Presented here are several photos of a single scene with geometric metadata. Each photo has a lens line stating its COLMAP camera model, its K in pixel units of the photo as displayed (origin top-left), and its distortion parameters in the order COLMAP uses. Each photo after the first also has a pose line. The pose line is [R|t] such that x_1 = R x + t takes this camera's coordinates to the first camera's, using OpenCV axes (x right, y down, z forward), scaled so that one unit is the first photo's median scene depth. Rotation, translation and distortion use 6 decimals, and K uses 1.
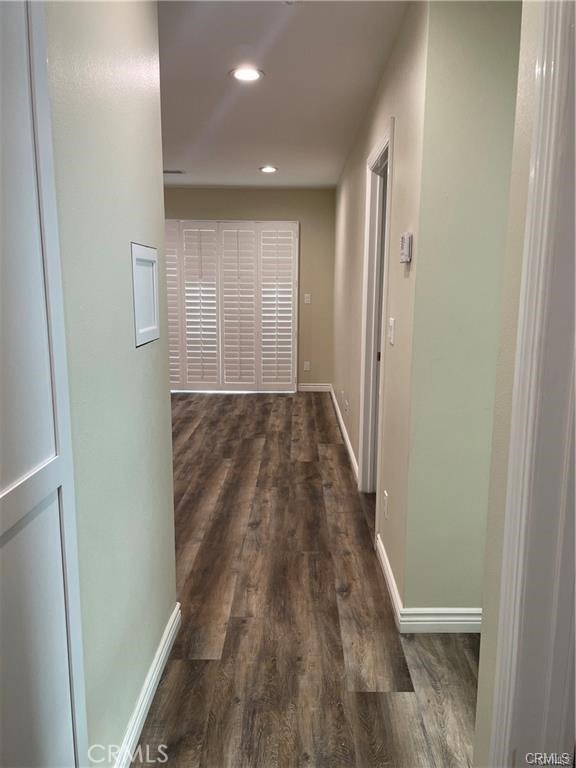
lens RADIAL K [[576.3, 0, 300.8], [0, 576.3, 392.0], [0, 0, 1]] dist [0.065360, -0.091240]
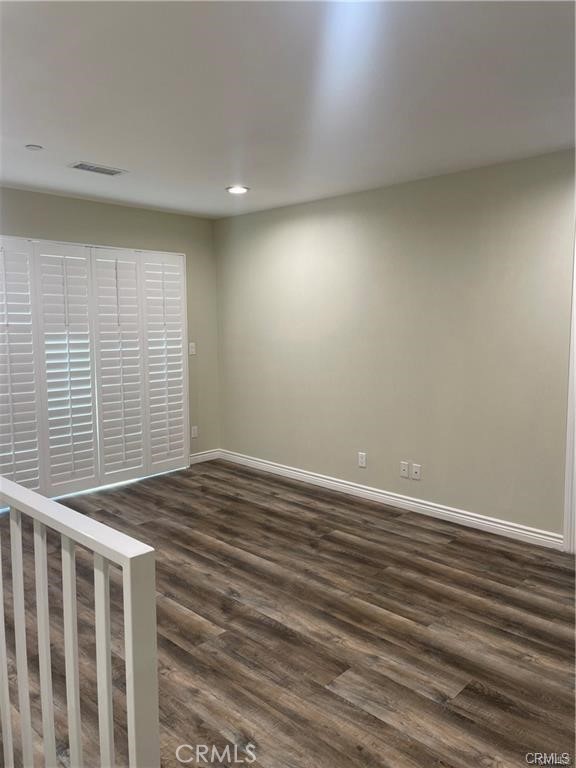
lens RADIAL K [[576.3, 0, 302.1], [0, 576.3, 389.4], [0, 0, 1]] dist [0.065360, -0.091240]
pose [[0.700559, -0.100503, 0.706481, -0.552036], [0.143765, 0.989610, -0.001779, -0.099792], [-0.698962, 0.102813, 0.707729, 0.401845]]
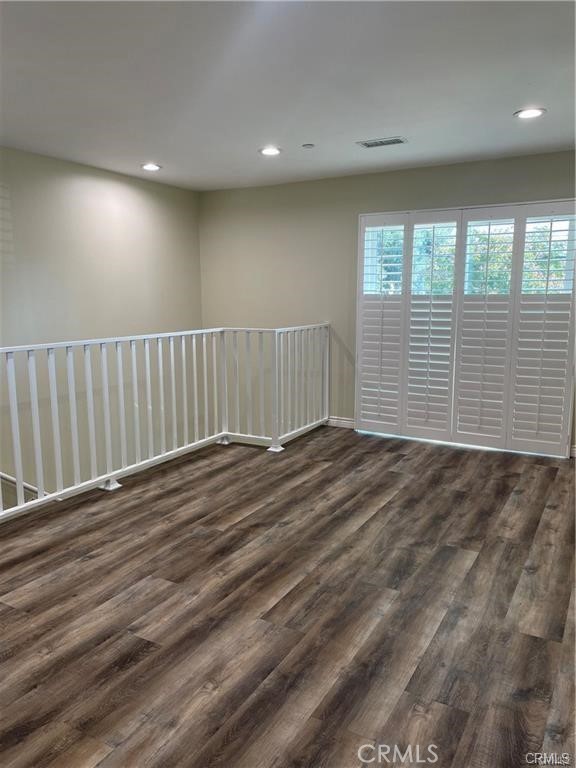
lens RADIAL K [[576.3, 0, 283.0], [0, 576.3, 404.7], [0, 0, 1]] dist [0.065360, -0.091240]
pose [[0.864491, 0.092460, -0.494071, 0.041870], [-0.087990, 0.995596, 0.032355, -0.065948], [0.494886, 0.015503, 0.868819, 0.323028]]
